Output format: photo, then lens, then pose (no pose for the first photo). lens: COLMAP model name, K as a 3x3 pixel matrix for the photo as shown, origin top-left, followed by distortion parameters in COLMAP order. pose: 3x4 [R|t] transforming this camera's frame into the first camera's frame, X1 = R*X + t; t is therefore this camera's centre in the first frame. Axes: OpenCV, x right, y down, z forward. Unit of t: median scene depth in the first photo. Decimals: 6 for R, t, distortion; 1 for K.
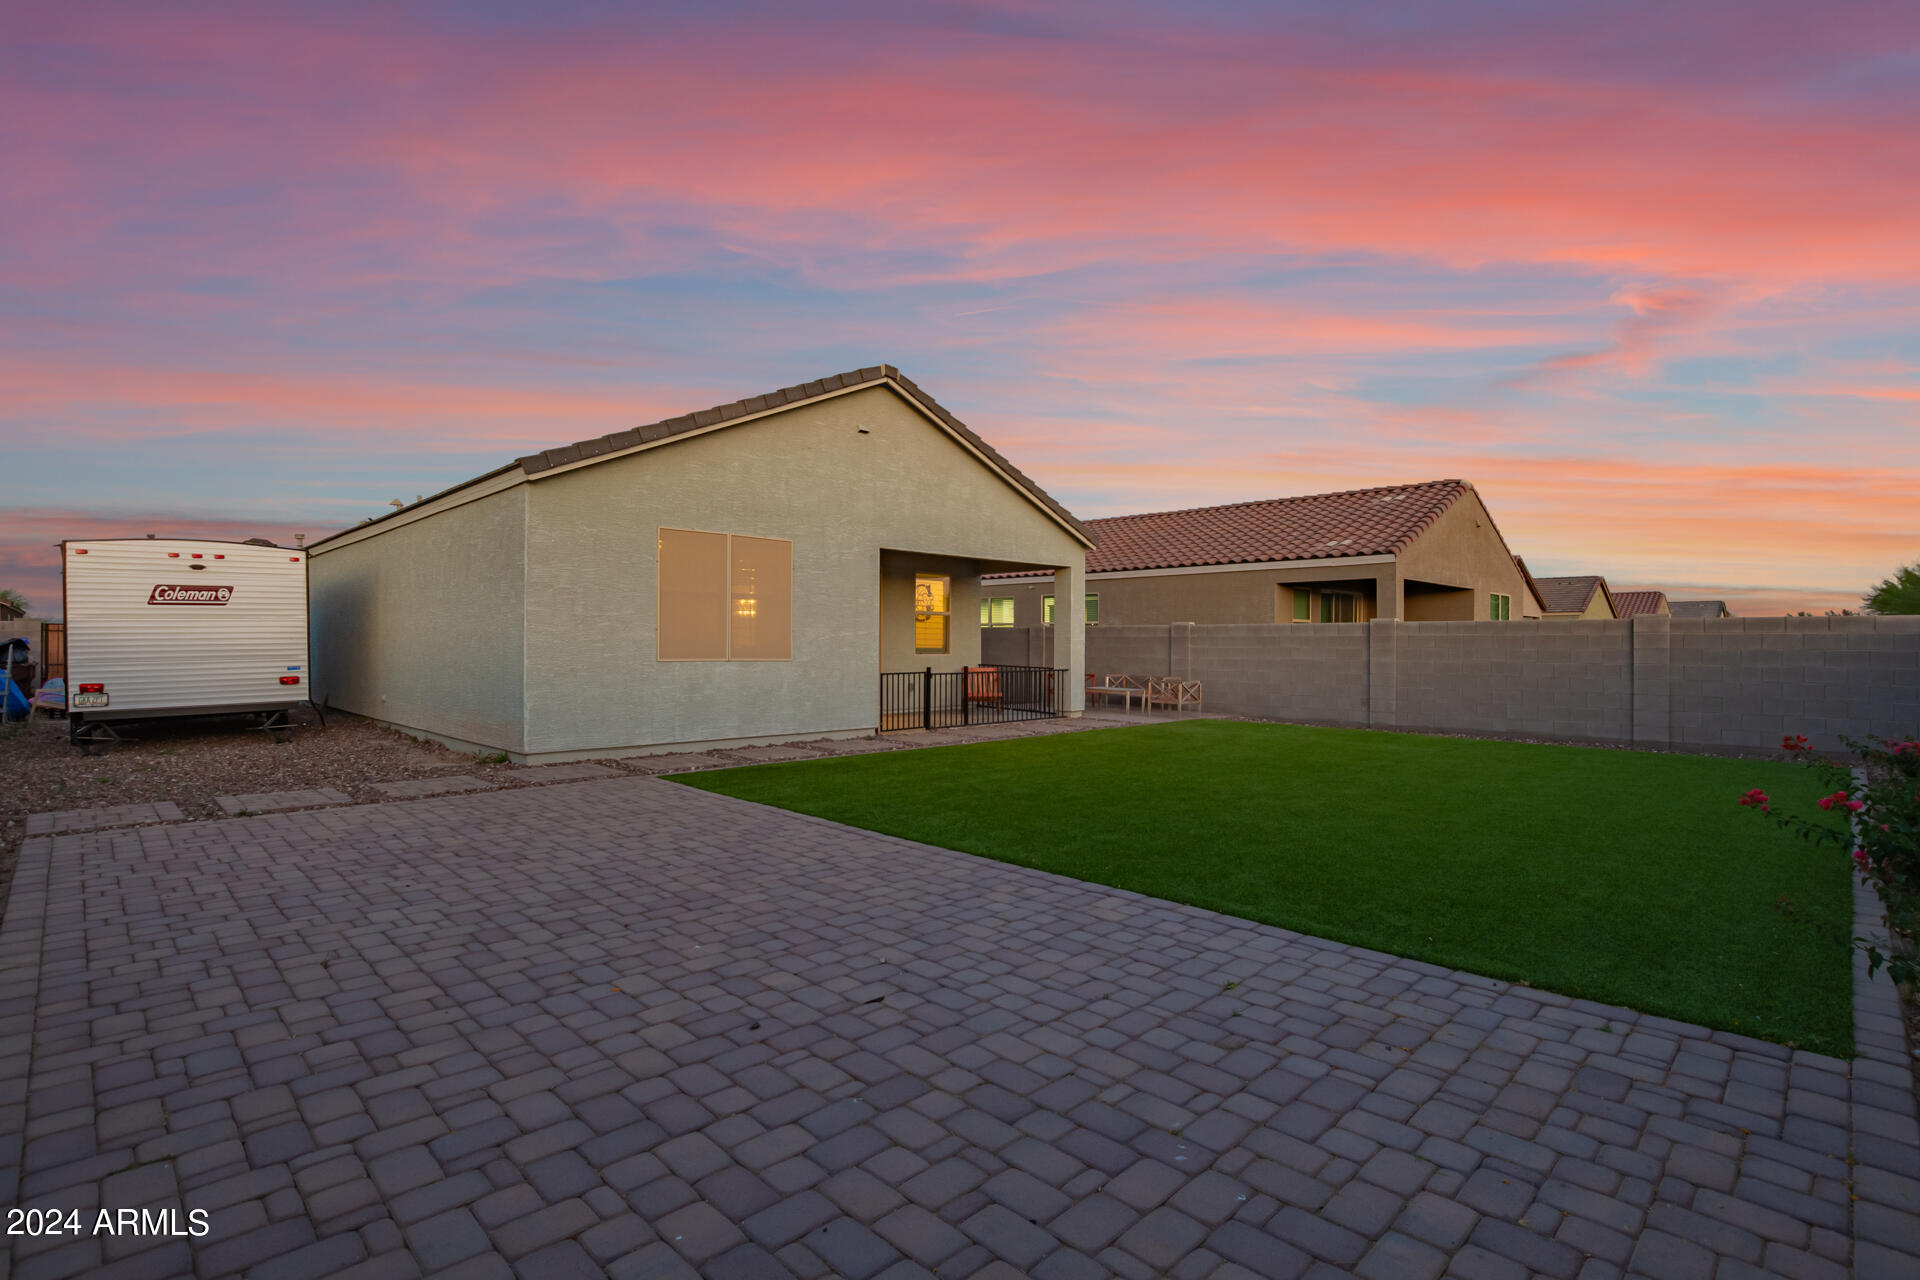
lens RADIAL K [[908.8, 0, 963.1], [0, 908.8, 645.6], [0, 0, 1]] dist [-0.029170, 0.000220]
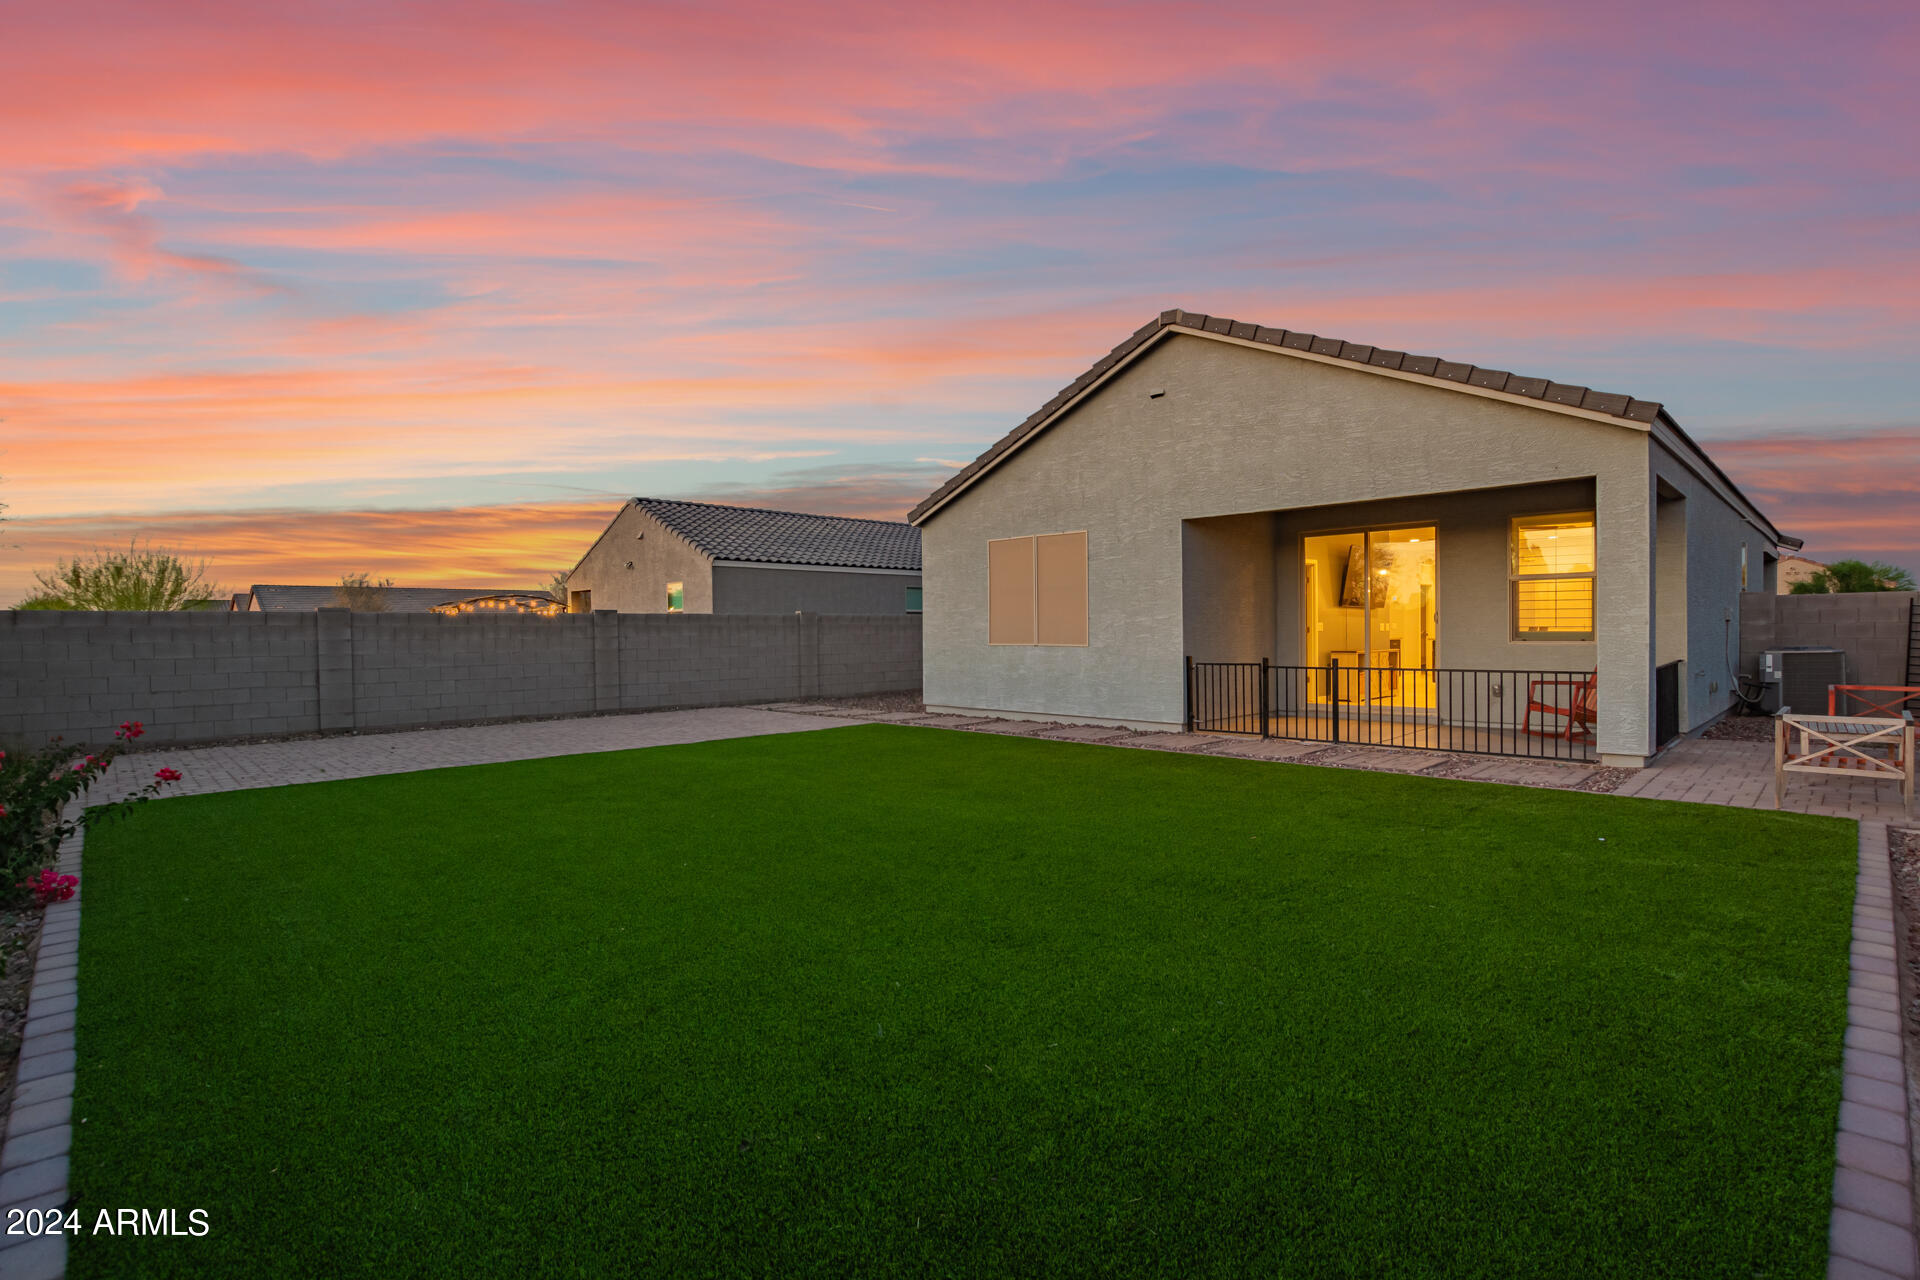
lens RADIAL K [[908.8, 0, 952.9], [0, 908.8, 638.3], [0, 0, 1]] dist [-0.029170, 0.000220]
pose [[-0.002269, 0.003550, -0.999991, 0.812896], [0.008681, 0.999956, 0.003530, 0.002208], [0.999960, -0.008673, -0.002300, 0.809854]]
